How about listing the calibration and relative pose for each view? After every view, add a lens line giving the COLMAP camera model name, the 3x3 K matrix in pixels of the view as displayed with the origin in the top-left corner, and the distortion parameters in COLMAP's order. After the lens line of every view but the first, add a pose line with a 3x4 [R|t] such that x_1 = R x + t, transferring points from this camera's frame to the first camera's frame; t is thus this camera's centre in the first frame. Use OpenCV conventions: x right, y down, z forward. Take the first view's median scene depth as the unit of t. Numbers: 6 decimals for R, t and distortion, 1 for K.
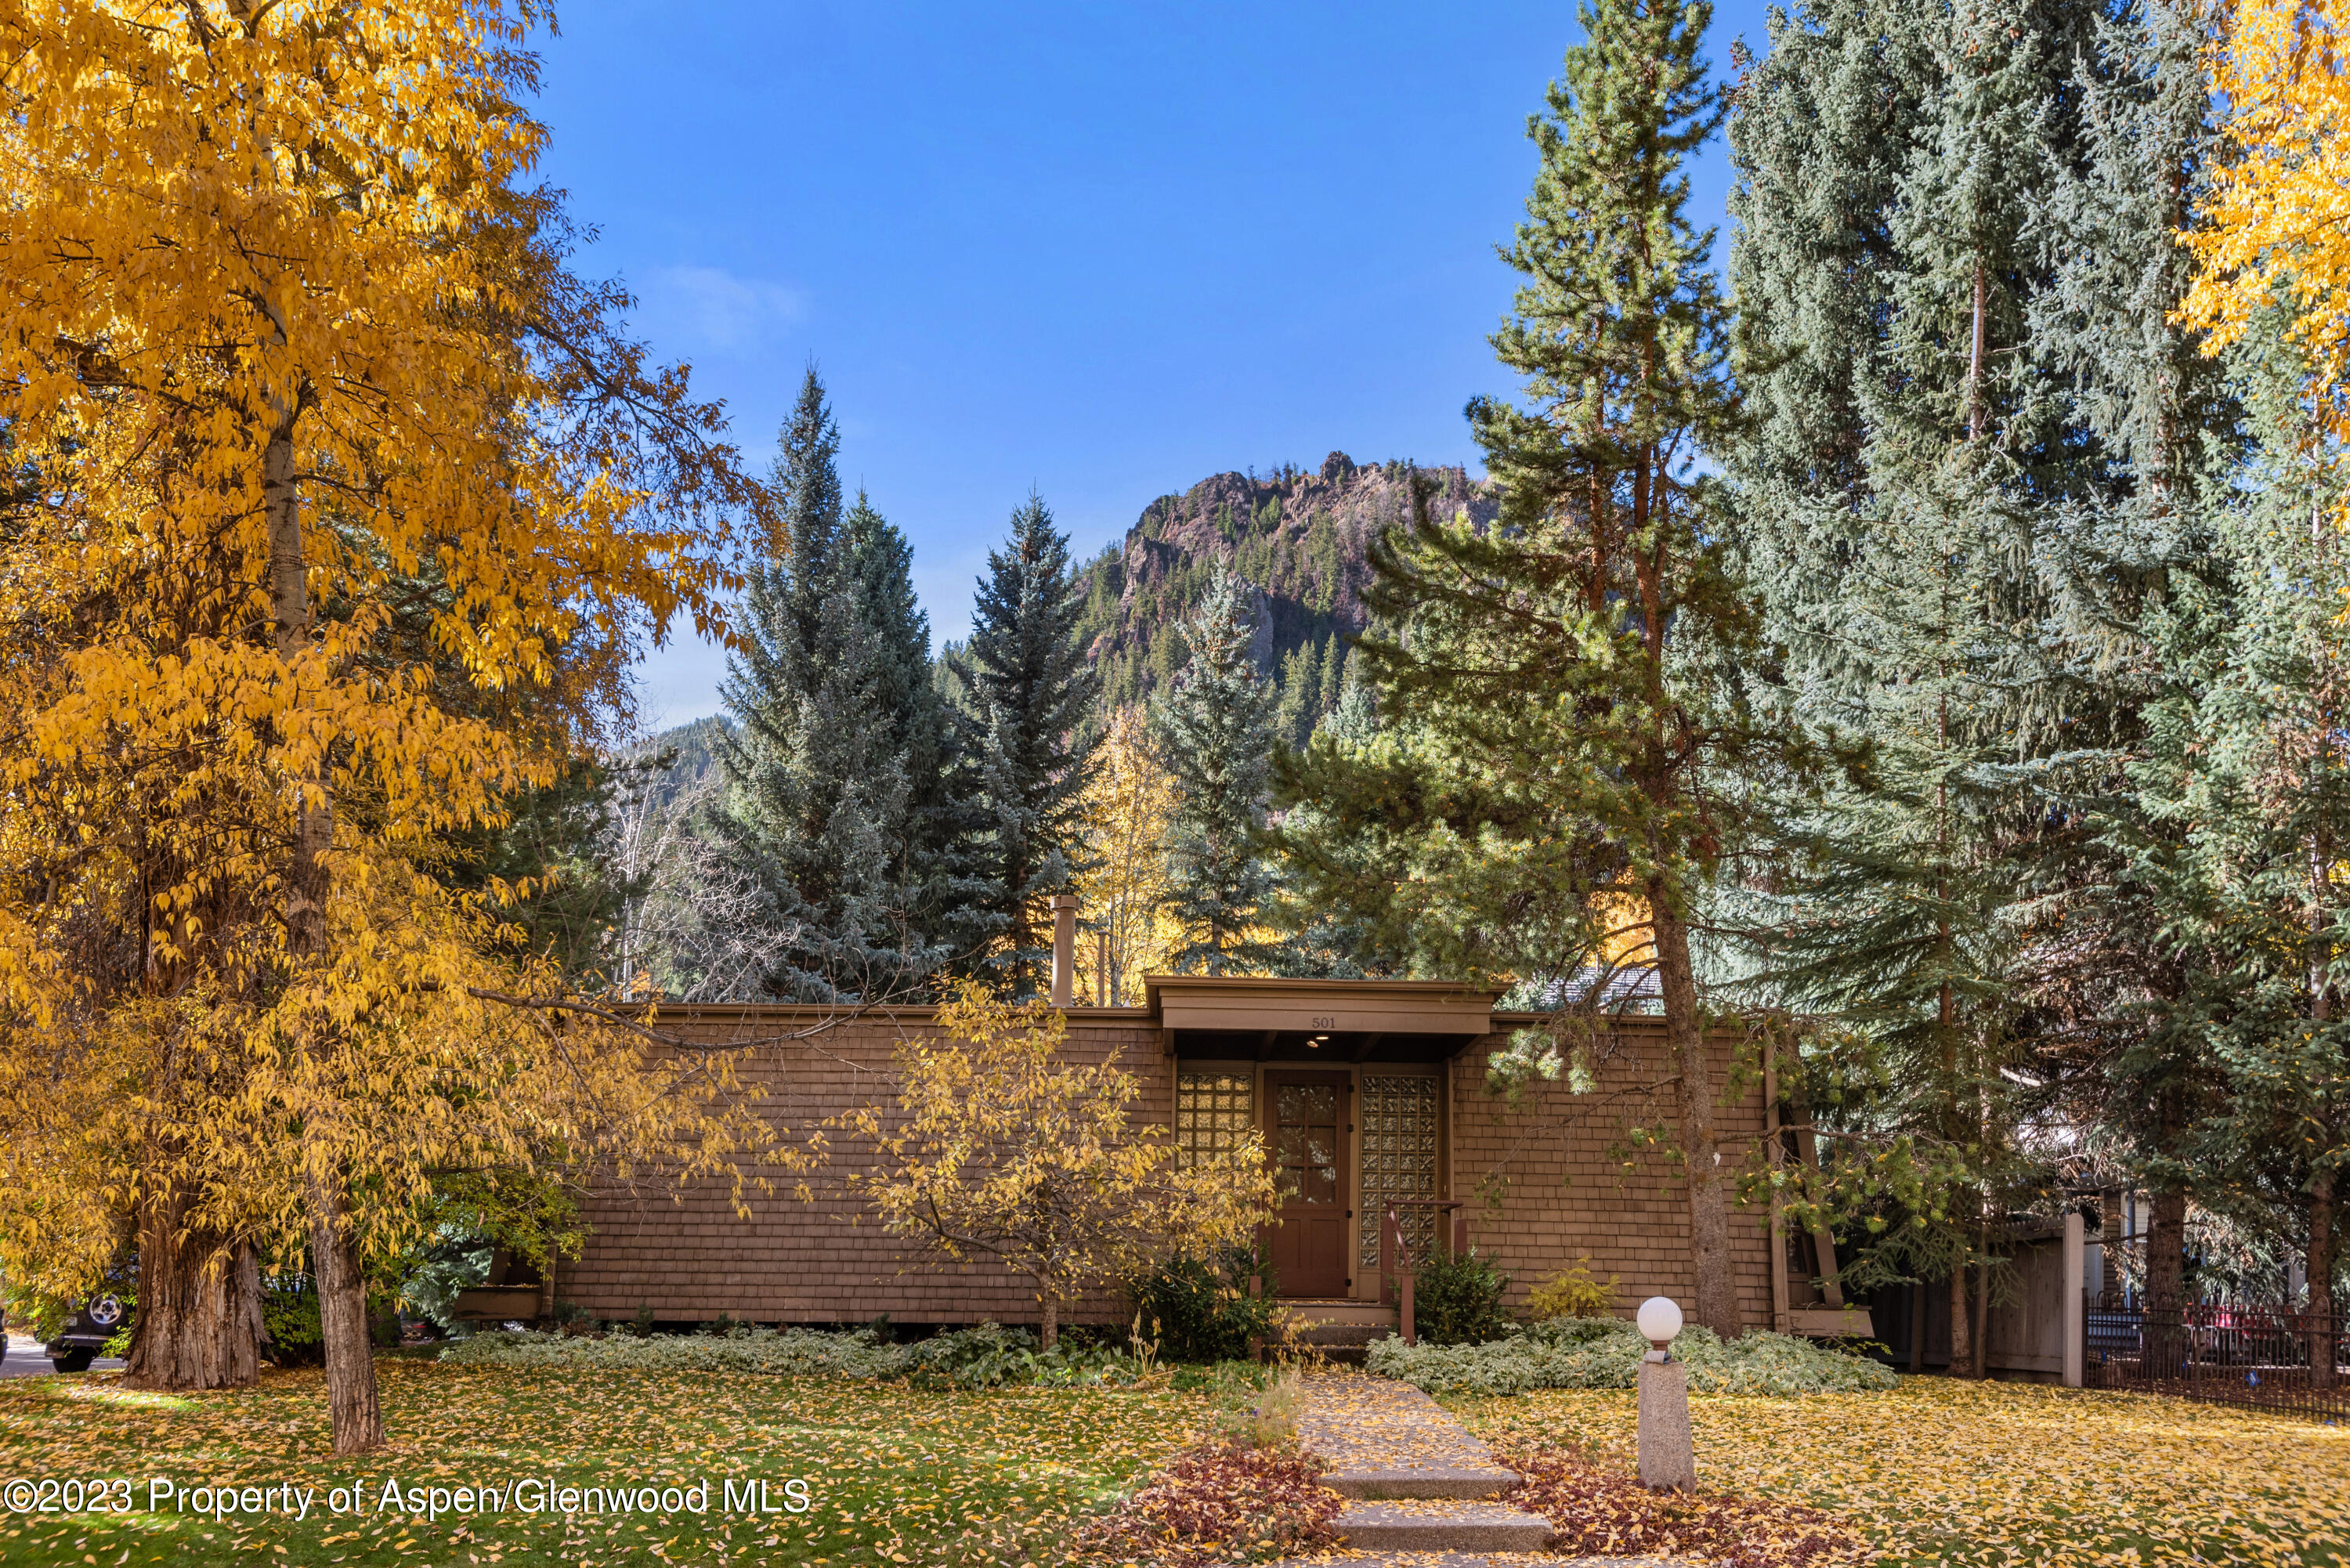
lens RADIAL K [[1885.2, 0, 1173.5], [0, 1885.2, 821.3], [0, 0, 1]] dist [0.030346, -0.041280]
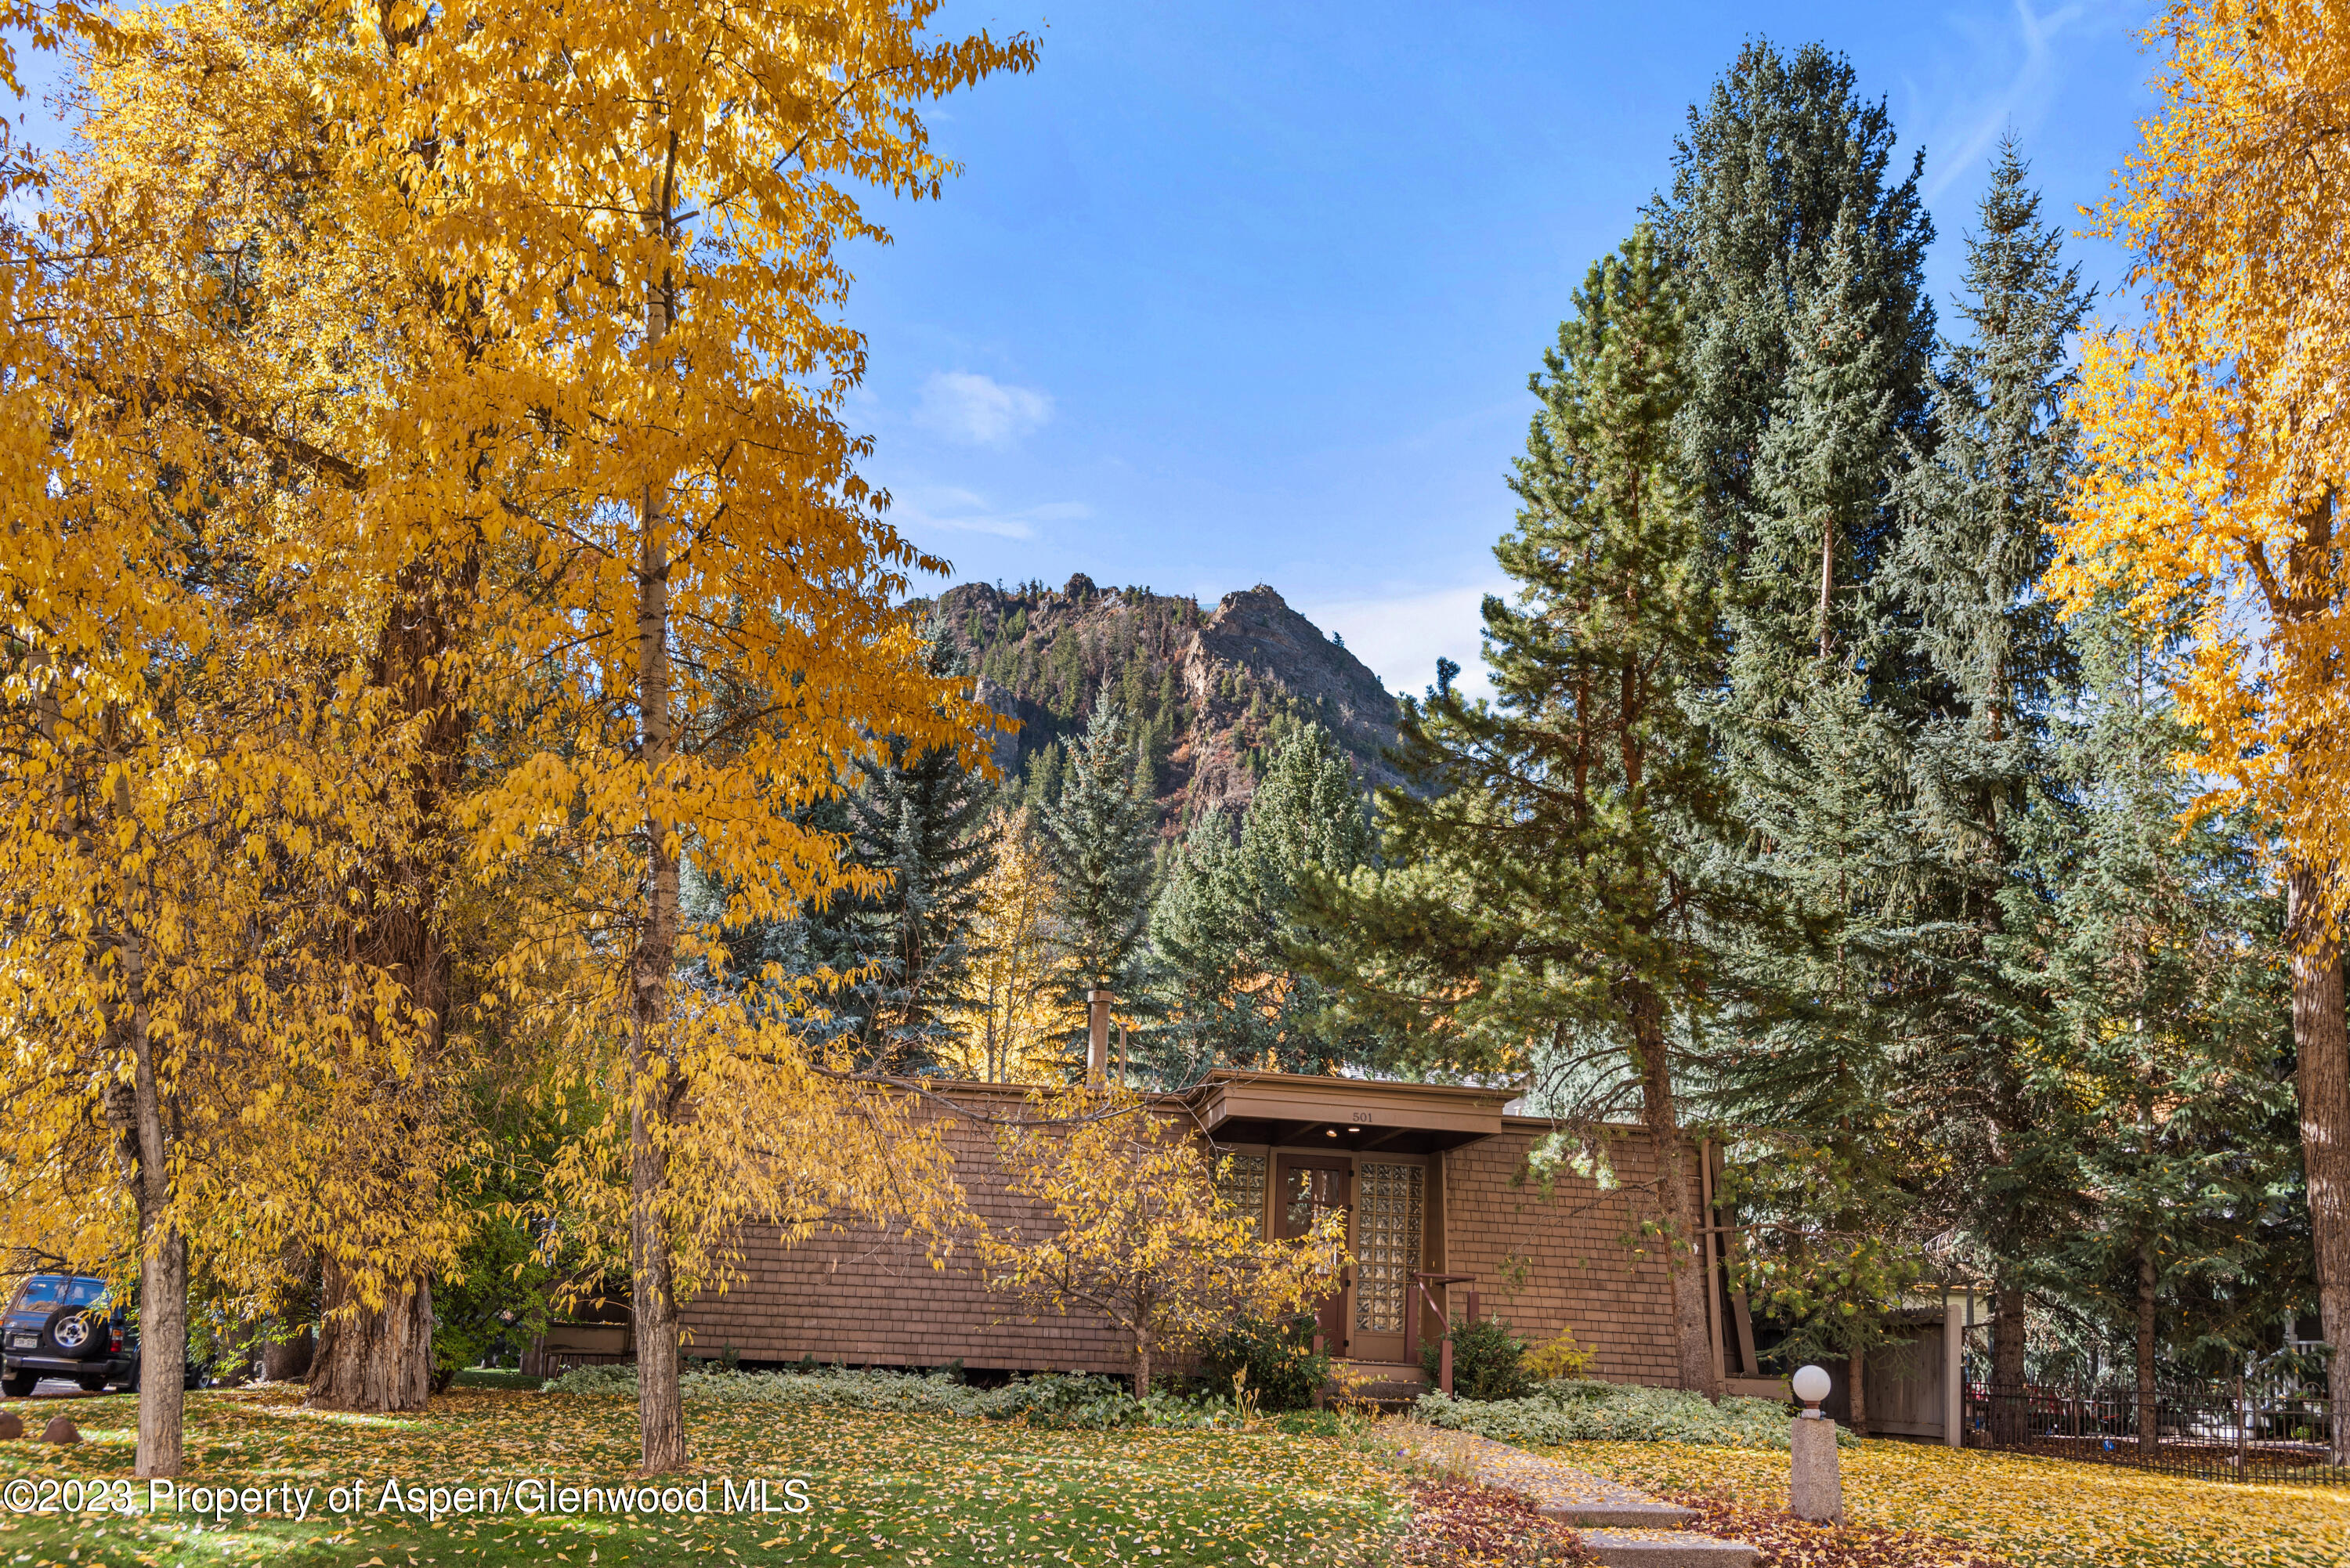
lens RADIAL K [[1720.3, 0, 1175.0], [0, 1720.3, 784.0], [0, 0, 1]] dist [0.011537, -0.000227]
pose [[0.988261, 0.074225, 0.133529, -0.170366], [-0.064335, 0.994960, -0.076917, -0.008487], [-0.138565, 0.067424, 0.988056, -0.049284]]
